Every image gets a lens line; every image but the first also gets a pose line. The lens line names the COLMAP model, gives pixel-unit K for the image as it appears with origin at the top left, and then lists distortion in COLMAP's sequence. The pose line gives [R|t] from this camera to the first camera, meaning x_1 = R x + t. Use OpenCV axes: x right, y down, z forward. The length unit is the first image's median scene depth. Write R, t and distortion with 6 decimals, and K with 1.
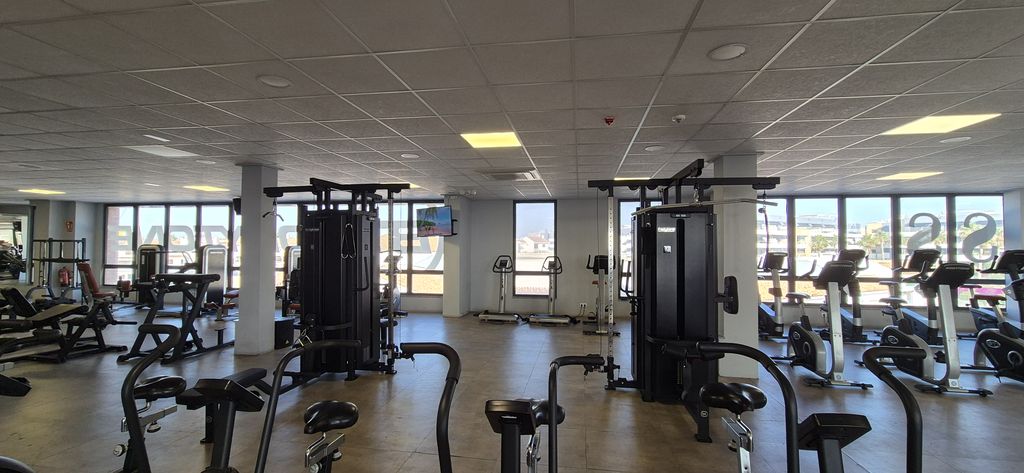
lens RADIAL K [[419.3, 0, 513.3], [0, 419.3, 237.1], [0, 0, 1]] dist [-0.000737, 0.000876]
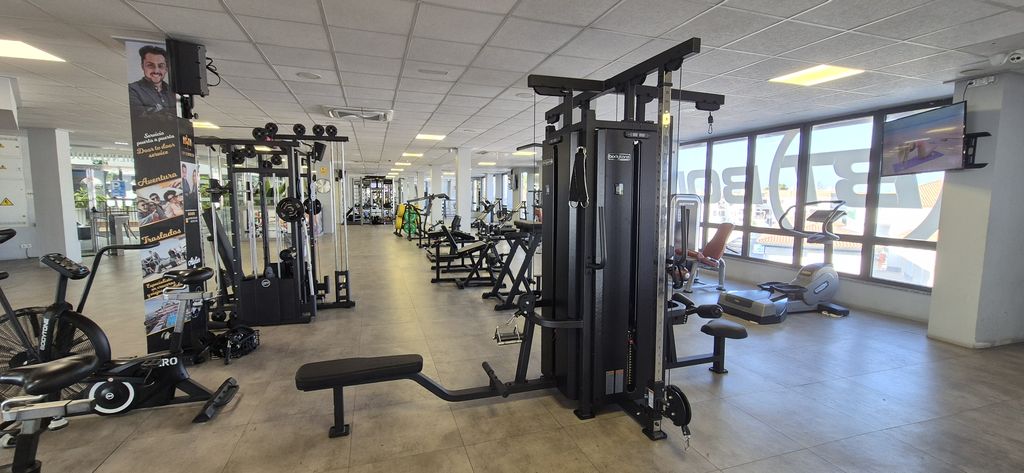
lens RADIAL K [[419.3, 0, 513.3], [0, 419.3, 237.1], [0, 0, 1]] dist [-0.000737, 0.000876]
pose [[0.458499, 0.085303, -0.884591, 0.035134], [0.014293, 0.994546, 0.103314, 0.014996], [0.888580, -0.060013, 0.454780, 0.335347]]
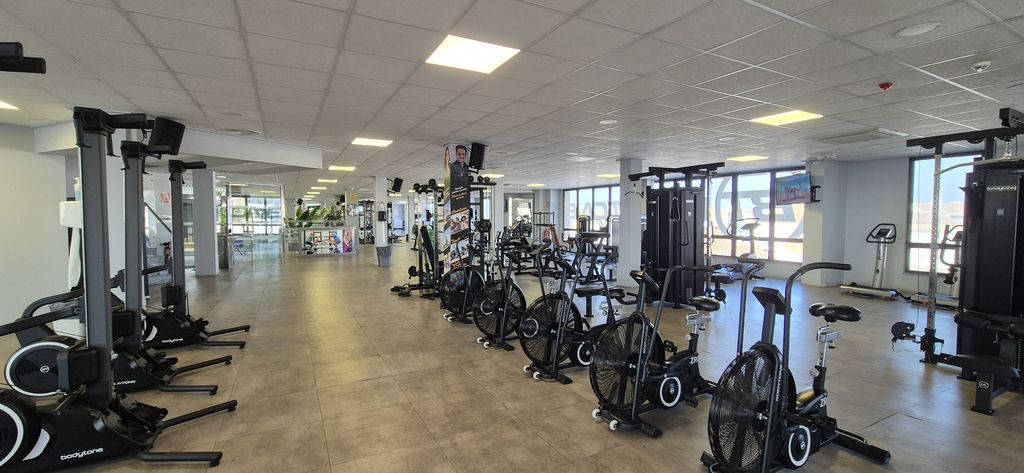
lens RADIAL K [[421.1, 0, 510.7], [0, 421.1, 237.0], [0, 0, 1]] dist [0.001579, 0.000508]
pose [[0.606549, 0.031937, -0.794404, 0.197977], [0.021798, 0.998149, 0.056771, 0.004943], [0.794747, -0.051751, 0.604731, -0.143666]]
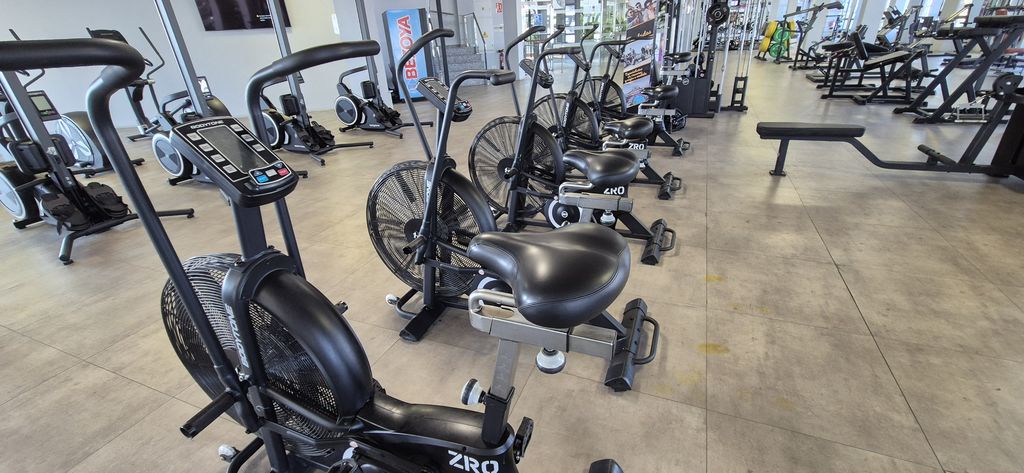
lens RADIAL K [[421.1, 0, 510.7], [0, 421.1, 237.0], [0, 0, 1]] dist [0.001579, 0.000508]
pose [[-0.238616, 0.427296, -0.872055, 0.172680], [0.077090, 0.903496, 0.421608, 0.040397], [0.968049, 0.033376, -0.248528, 0.210350]]
